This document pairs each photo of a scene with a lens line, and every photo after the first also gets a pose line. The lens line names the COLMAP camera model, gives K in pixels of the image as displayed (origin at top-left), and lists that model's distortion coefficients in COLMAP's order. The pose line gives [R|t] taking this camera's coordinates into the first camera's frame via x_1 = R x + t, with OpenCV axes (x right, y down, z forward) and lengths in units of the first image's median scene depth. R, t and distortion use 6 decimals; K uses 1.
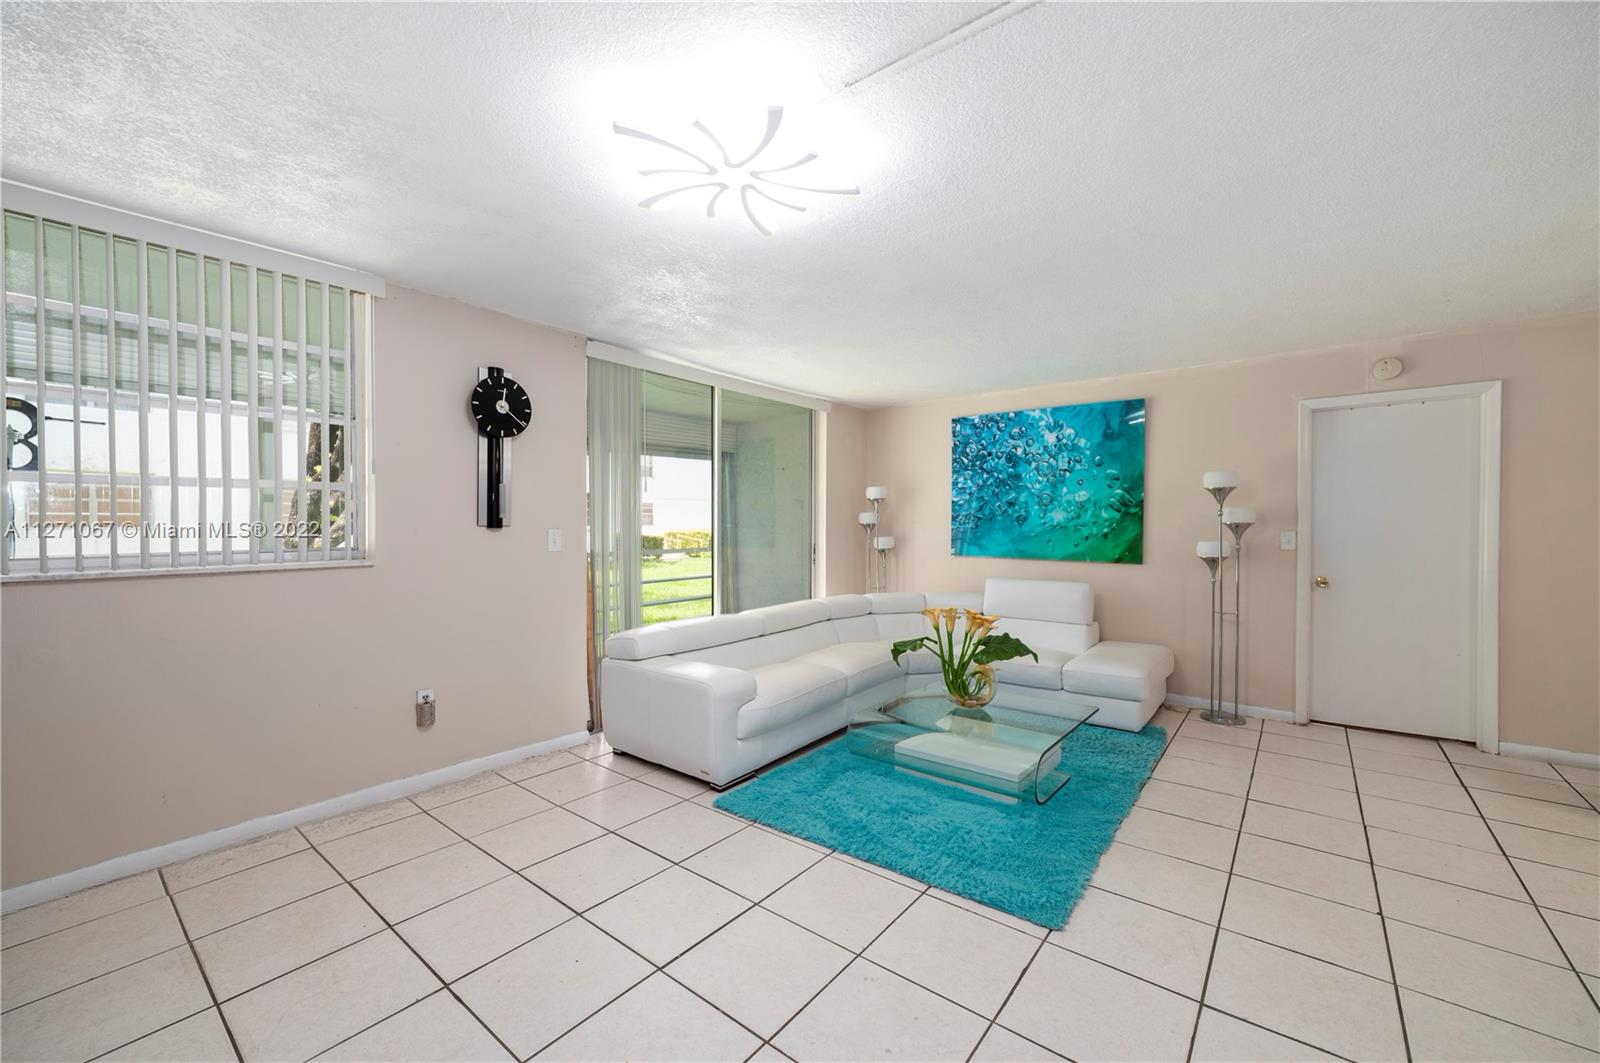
lens RADIAL K [[636.5, 0, 800.0], [0, 636.5, 531.5], [0, 0, 1]] dist [-0.000092, -0.000189]
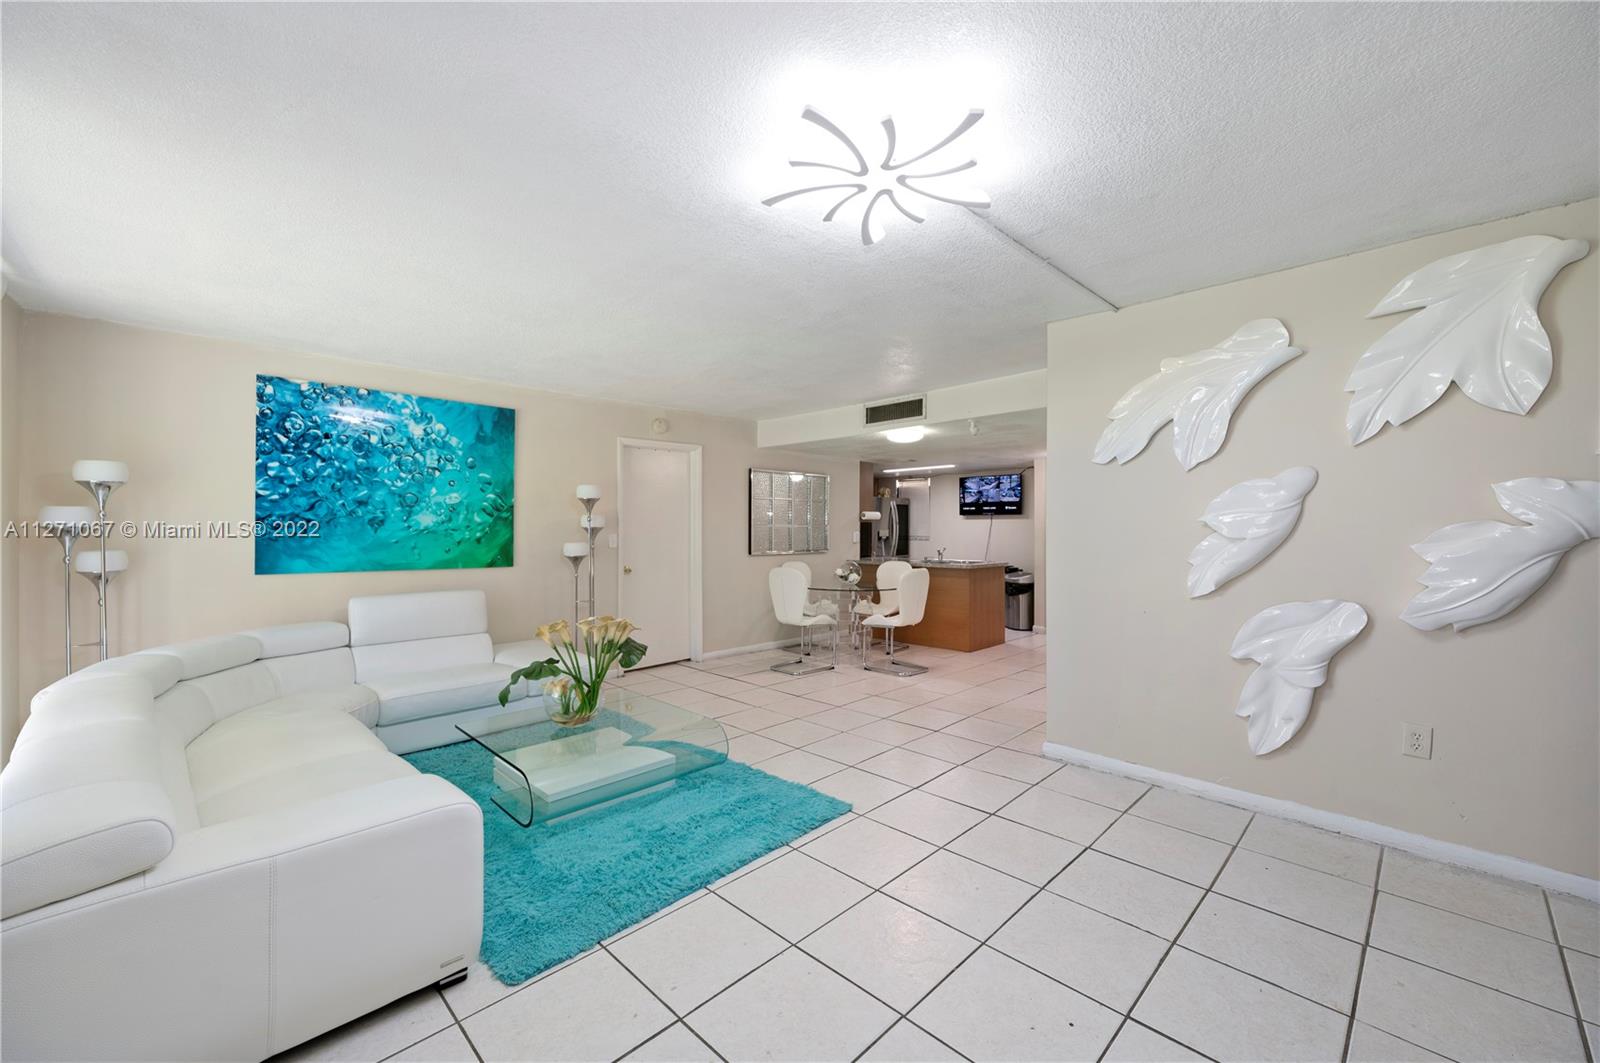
lens RADIAL K [[639.5, 0, 800.0], [0, 639.5, 531.5], [0, 0, 1]] dist [0.001006, 0.000077]
pose [[0.104853, -0.005770, 0.994471, -0.428070], [0.009773, 0.999941, 0.004771, -0.006350], [-0.994440, 0.009218, 0.104904, 0.386680]]
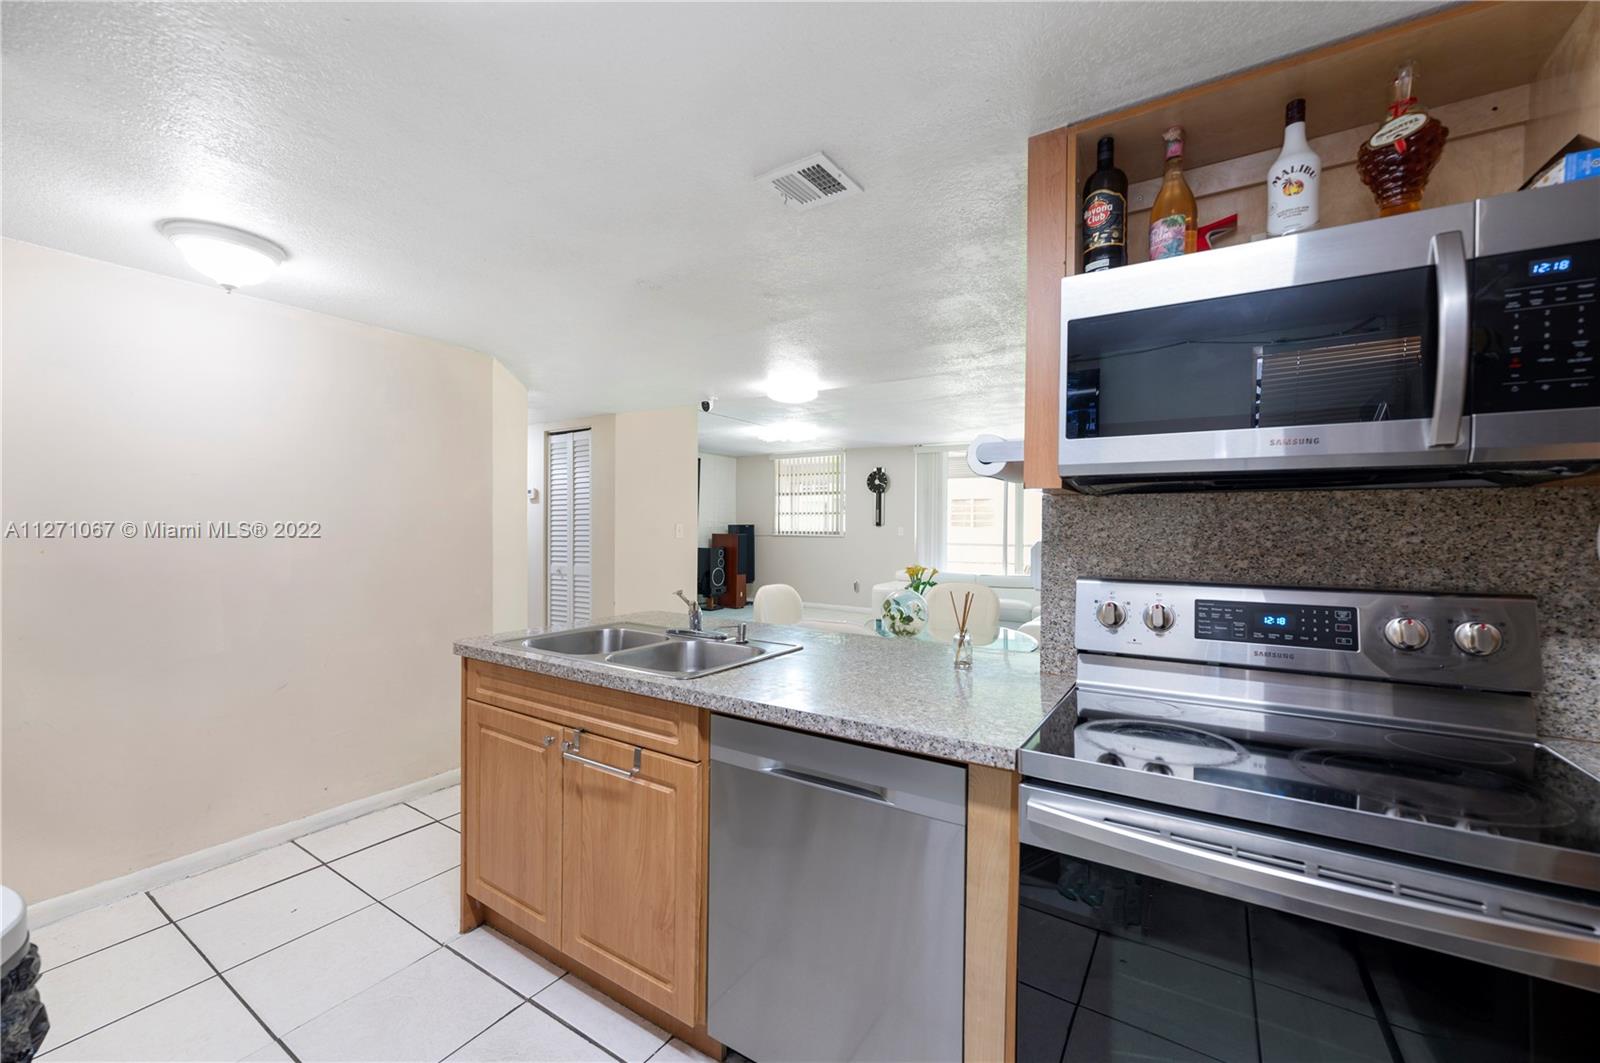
lens RADIAL K [[629.8, 0, 800.0], [0, 629.8, 531.5], [0, 0, 1]] dist [-0.002397, -0.000351]
pose [[0.116714, 0.007847, -0.993135, 1.457971], [-0.021752, 0.999749, 0.005343, 0.007640], [0.992927, 0.020979, 0.116855, 0.237444]]
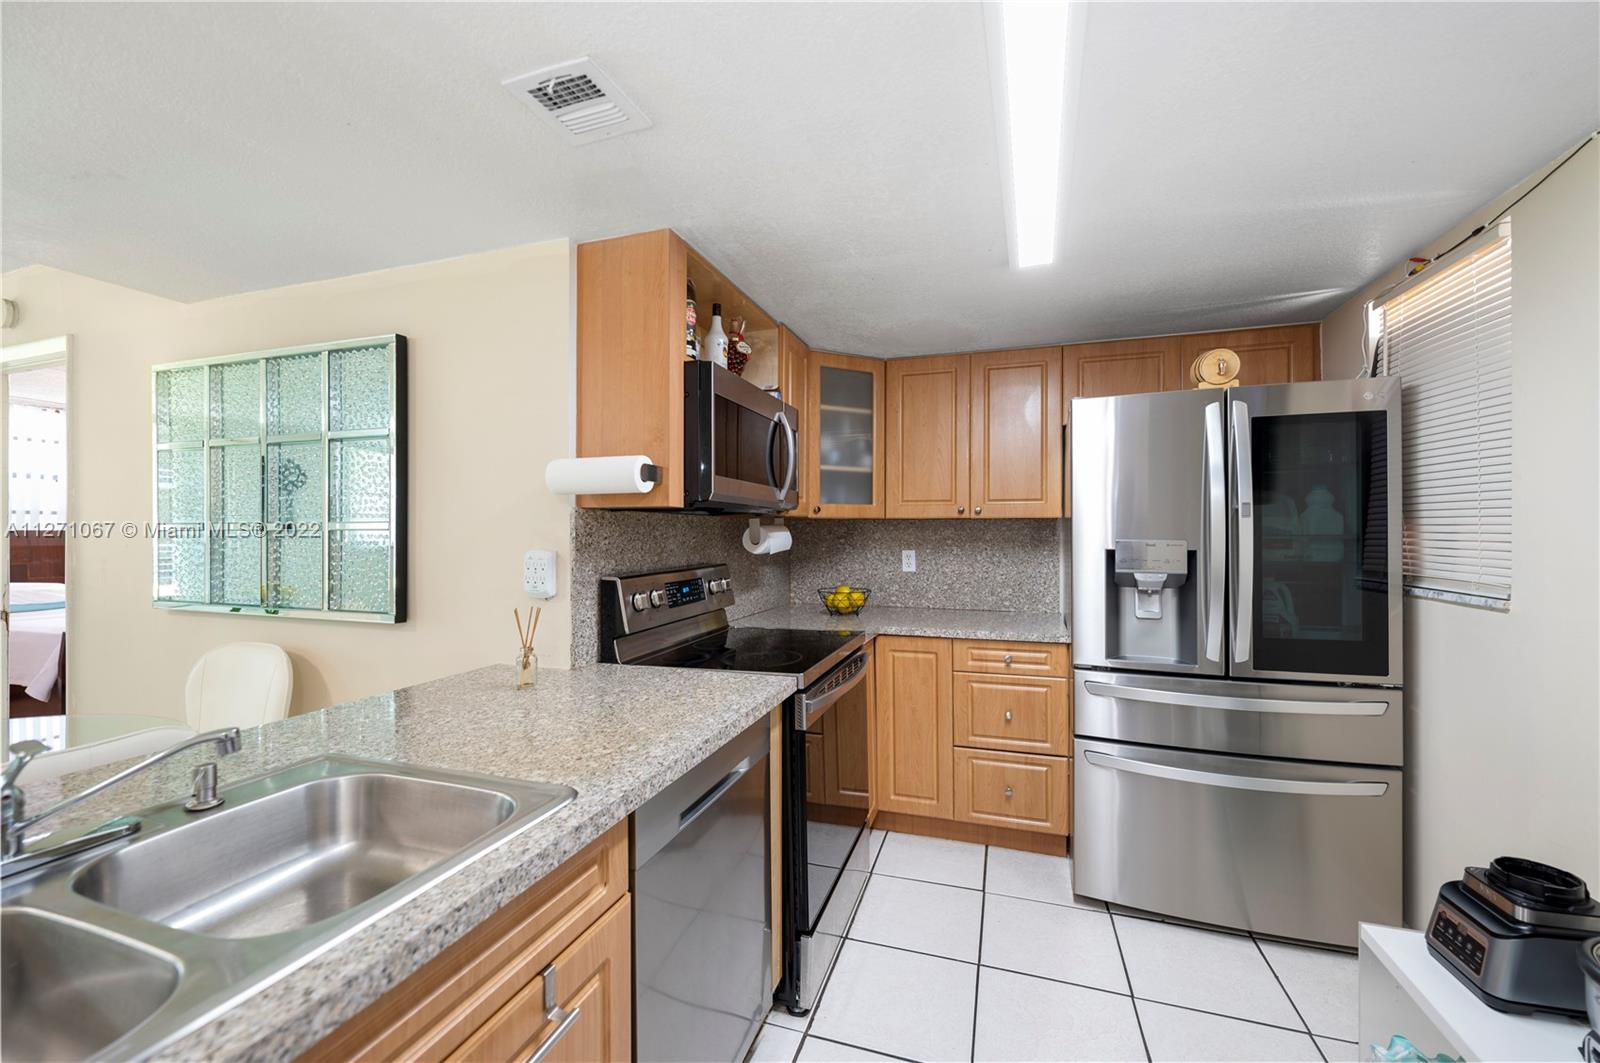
lens RADIAL K [[629.8, 0, 800.0], [0, 629.8, 531.5], [0, 0, 1]] dist [-0.002397, -0.000351]
pose [[0.934589, 0.000749, 0.355728, 1.126854], [0.003560, 0.999928, -0.011459, 0.005870], [-0.355711, 0.011976, 0.934519, 0.009932]]
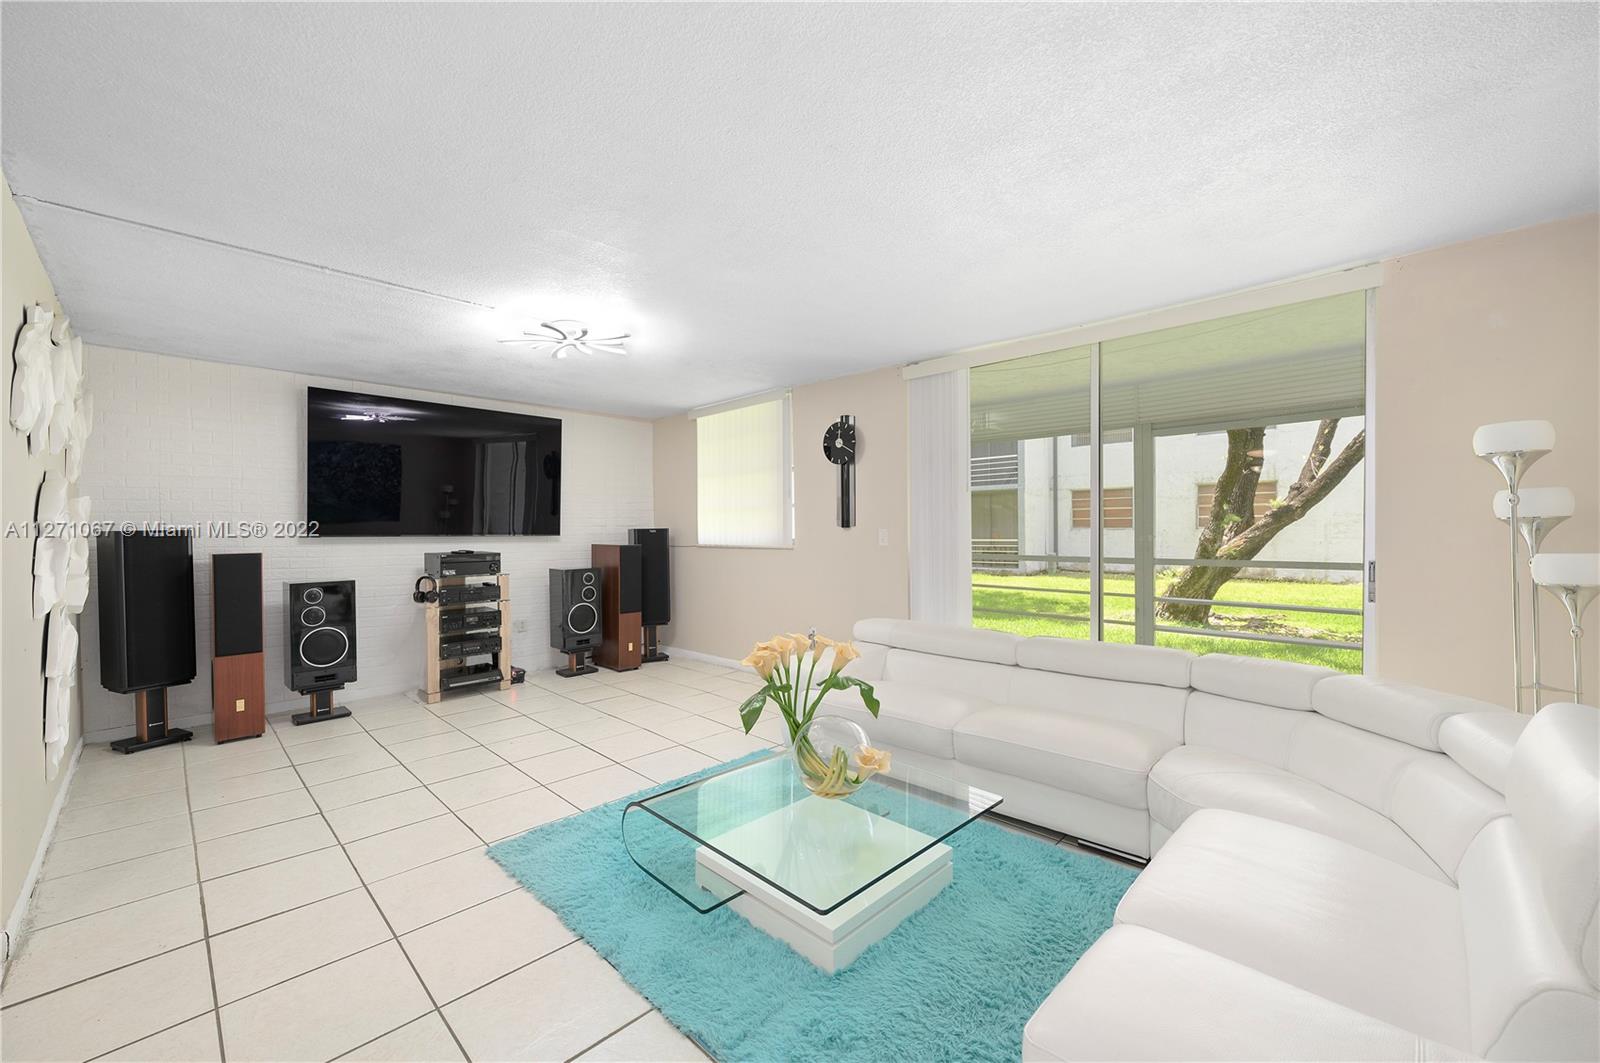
lens RADIAL K [[636.5, 0, 800.0], [0, 636.5, 531.5], [0, 0, 1]] dist [-0.000092, -0.000189]
pose [[-0.092121, 0.007666, -0.995718, 0.641634], [-0.004531, 0.999957, 0.008117, -0.005587], [0.995738, 0.005260, -0.092082, 0.694656]]
